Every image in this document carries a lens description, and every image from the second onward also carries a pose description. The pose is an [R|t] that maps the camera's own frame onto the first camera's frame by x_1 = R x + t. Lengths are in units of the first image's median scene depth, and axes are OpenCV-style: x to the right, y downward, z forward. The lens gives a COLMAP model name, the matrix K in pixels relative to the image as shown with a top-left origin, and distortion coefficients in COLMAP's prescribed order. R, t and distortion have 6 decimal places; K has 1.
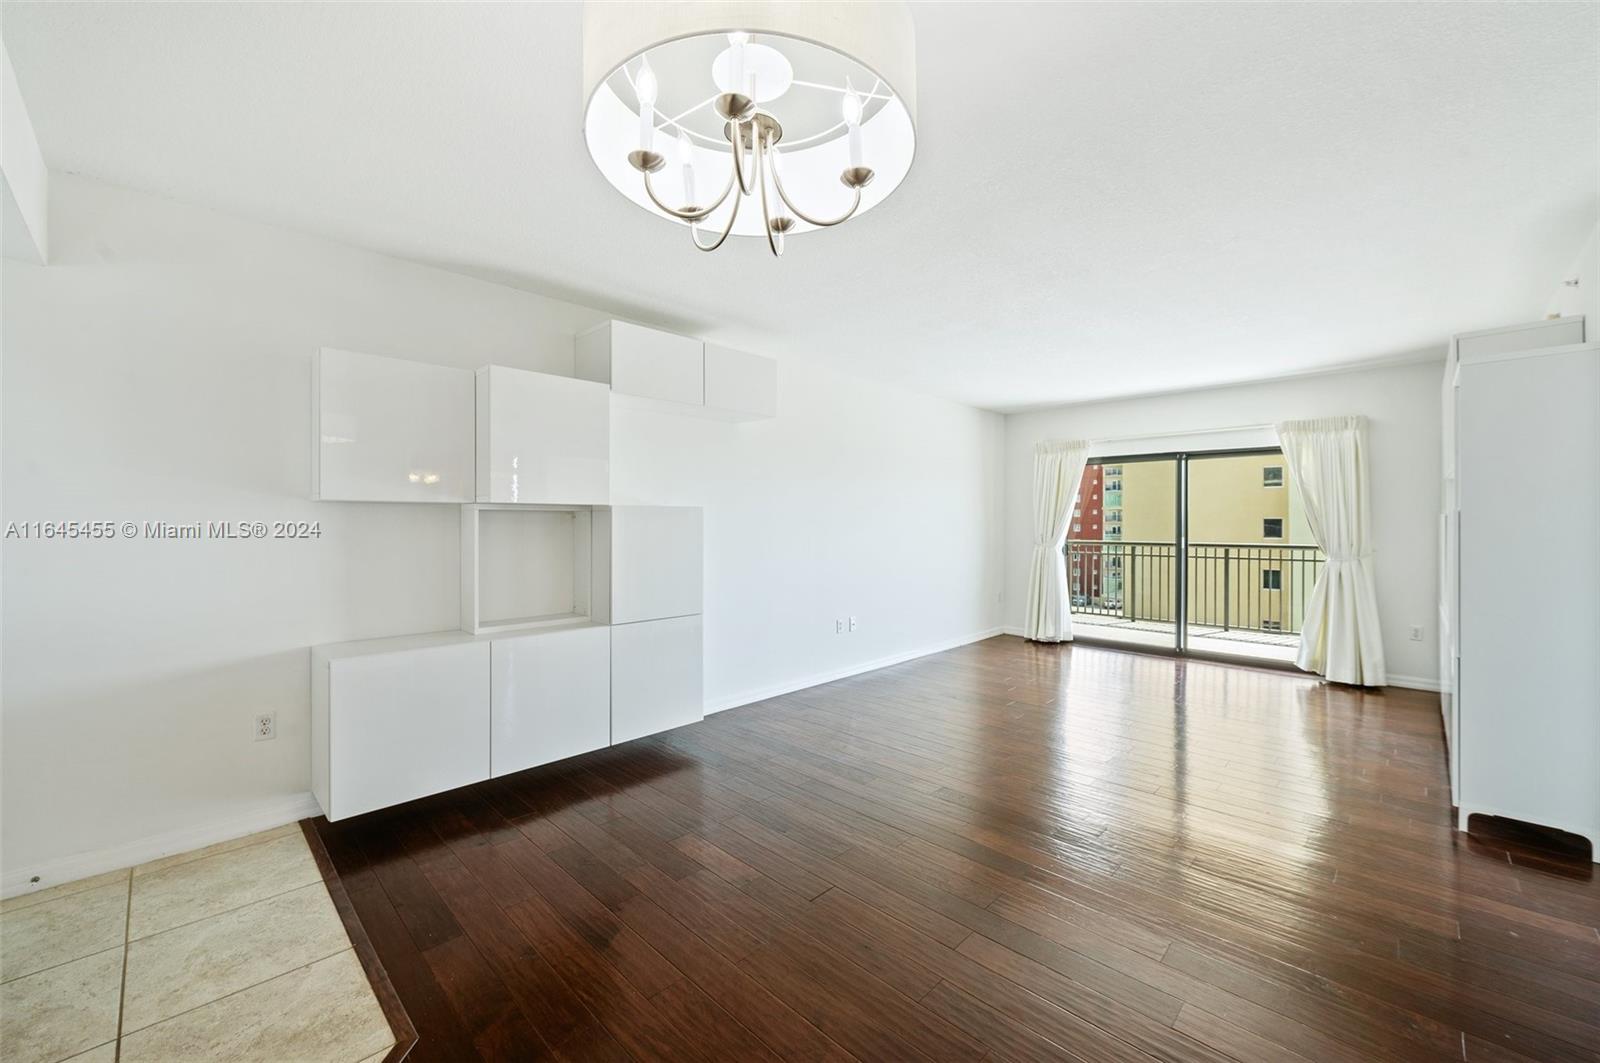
lens RADIAL K [[648.6, 0, 798.4], [0, 648.6, 522.9], [0, 0, 1]] dist [-0.001770, -0.000756]
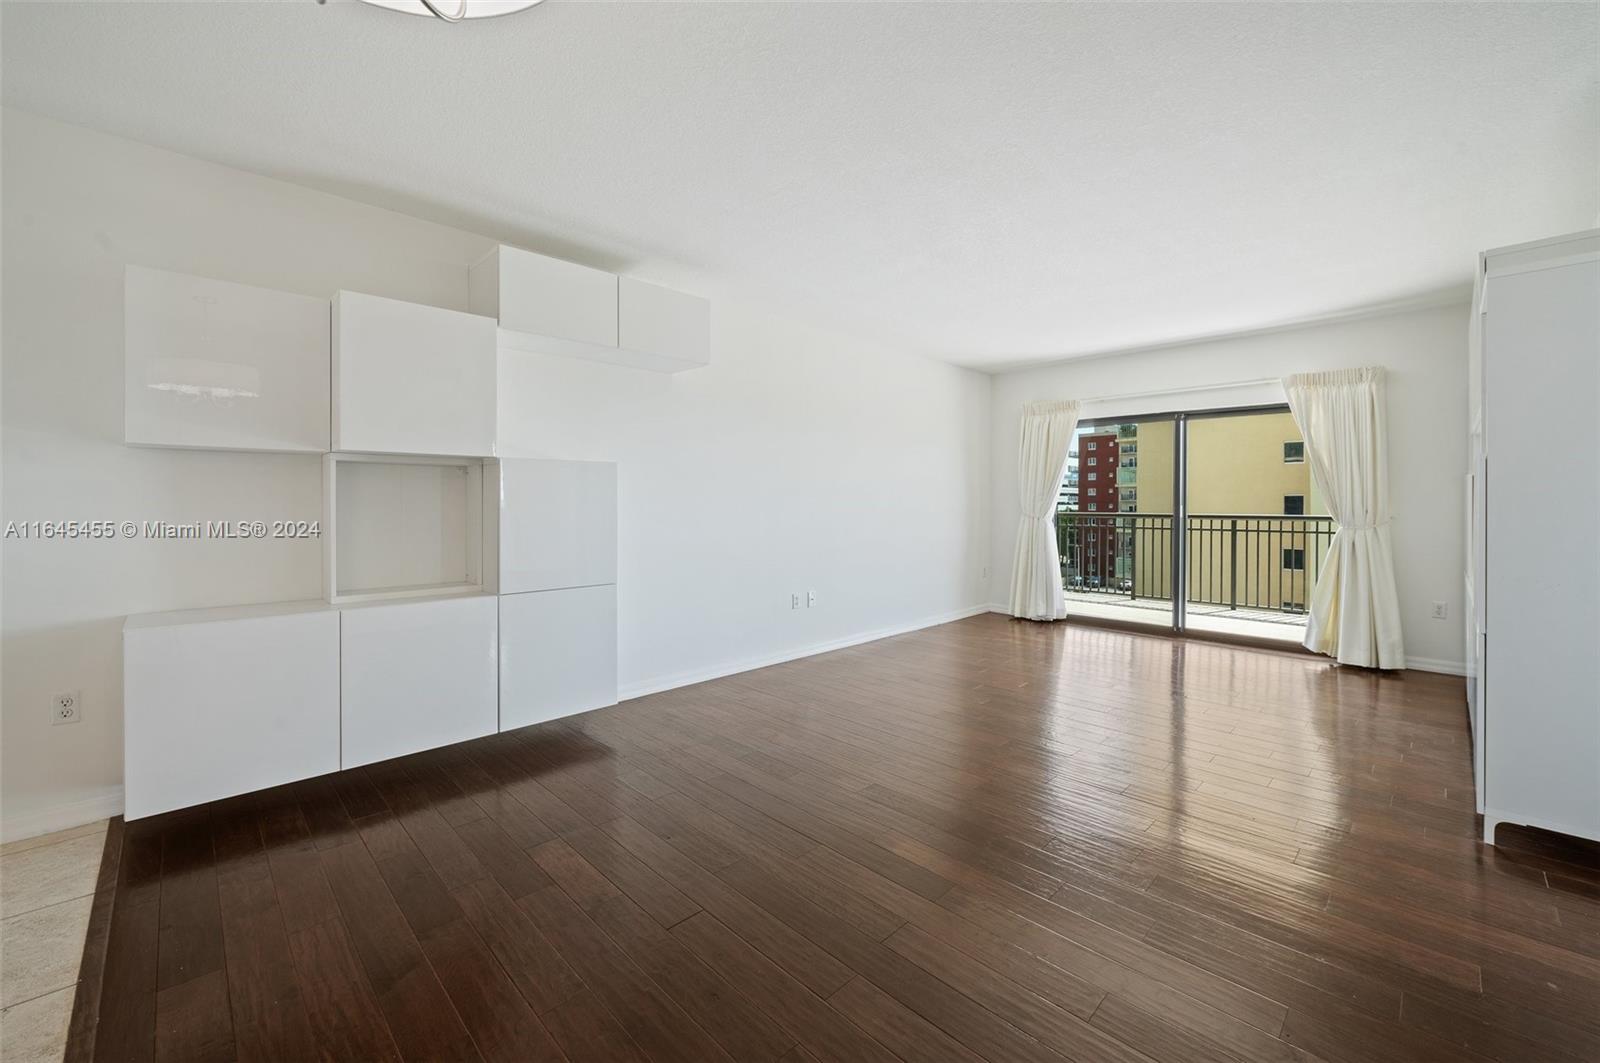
lens RADIAL K [[657.4, 0, 800.5], [0, 657.4, 504.3], [0, 0, 1]] dist [-0.005805, -0.000235]
pose [[0.999845, 0.000639, -0.017595, 0.100665], [-0.000611, 0.999999, 0.001563, 0.026225], [0.017596, -0.001552, 0.999844, 0.094310]]
